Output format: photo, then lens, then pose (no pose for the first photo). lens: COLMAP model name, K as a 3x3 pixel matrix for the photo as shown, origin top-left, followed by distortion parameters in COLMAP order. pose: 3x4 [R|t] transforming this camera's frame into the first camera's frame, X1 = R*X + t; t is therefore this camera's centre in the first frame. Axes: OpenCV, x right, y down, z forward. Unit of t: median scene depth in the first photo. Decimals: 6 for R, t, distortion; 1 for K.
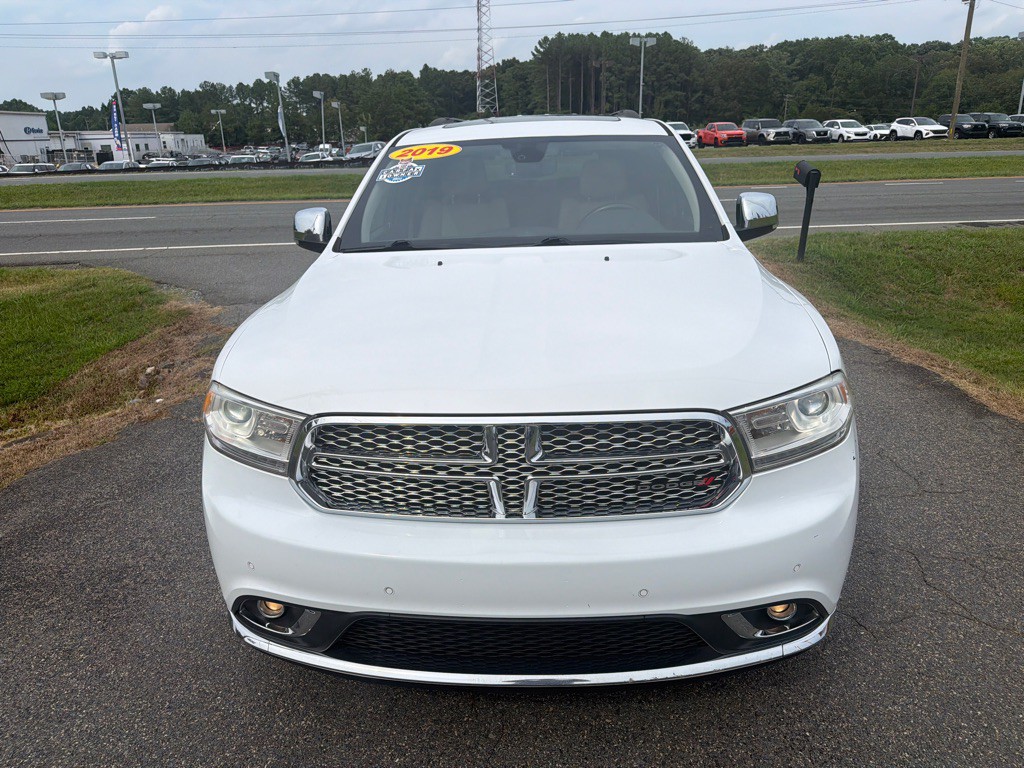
lens RADIAL K [[736.0, 0, 508.6], [0, 736.0, 378.6], [0, 0, 1]] dist [0.004504, -0.008547]
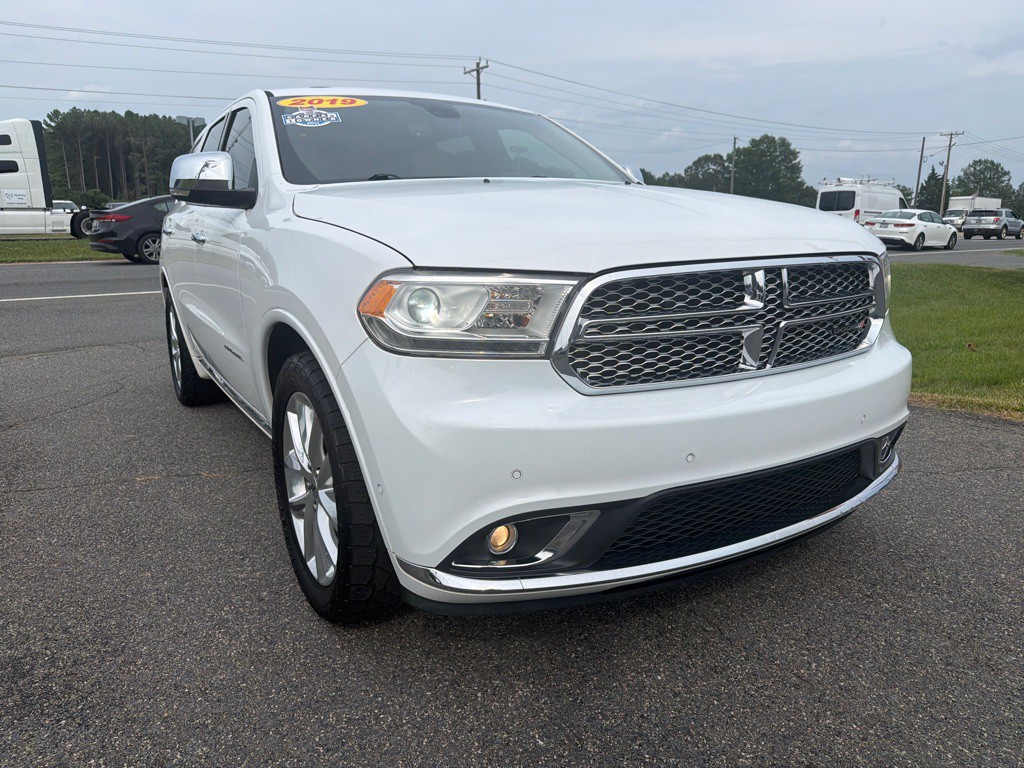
lens RADIAL K [[727.6, 0, 515.1], [0, 727.6, 390.7], [0, 0, 1]] dist [0.001783, -0.004186]
pose [[0.827861, -0.105478, 0.550927, -0.348124], [0.157471, 0.986367, -0.047782, 0.089177], [-0.538376, 0.126311, 0.833184, 0.148354]]
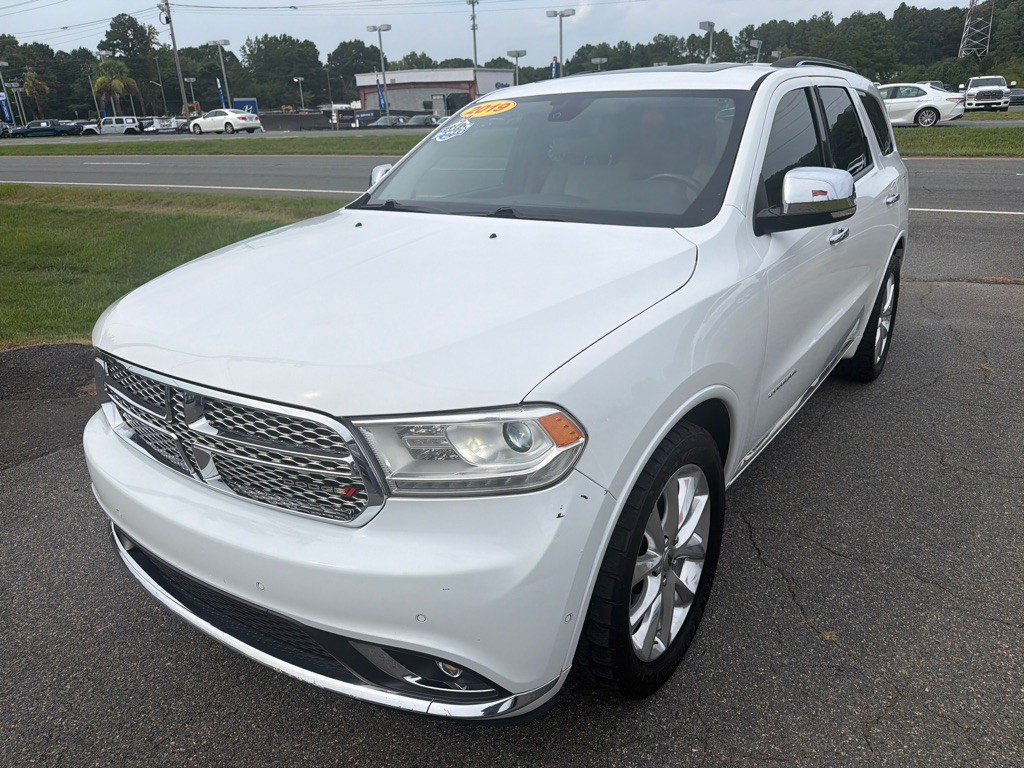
lens RADIAL K [[737.0, 0, 511.6], [0, 737.0, 391.6], [0, 0, 1]] dist [0.002528, -0.004500]
pose [[0.850312, 0.193050, -0.489594, 0.358896], [-0.157374, 0.980996, 0.113491, -0.047464], [0.502199, -0.019453, 0.864533, 0.138363]]
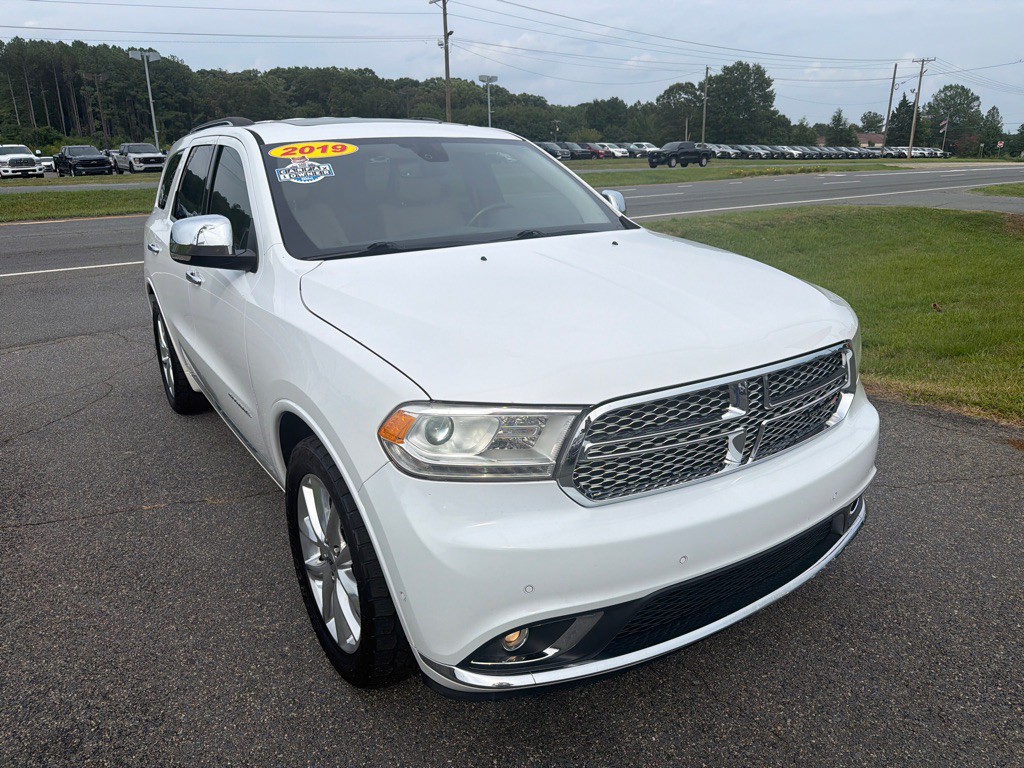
lens RADIAL K [[726.2, 0, 513.7], [0, 726.2, 381.1], [0, 0, 1]] dist [0.002302, -0.003852]
pose [[0.805993, -0.164910, 0.568489, -0.368769], [0.177058, 0.983603, 0.034299, -0.013728], [-0.564823, 0.073010, 0.821976, 0.120774]]
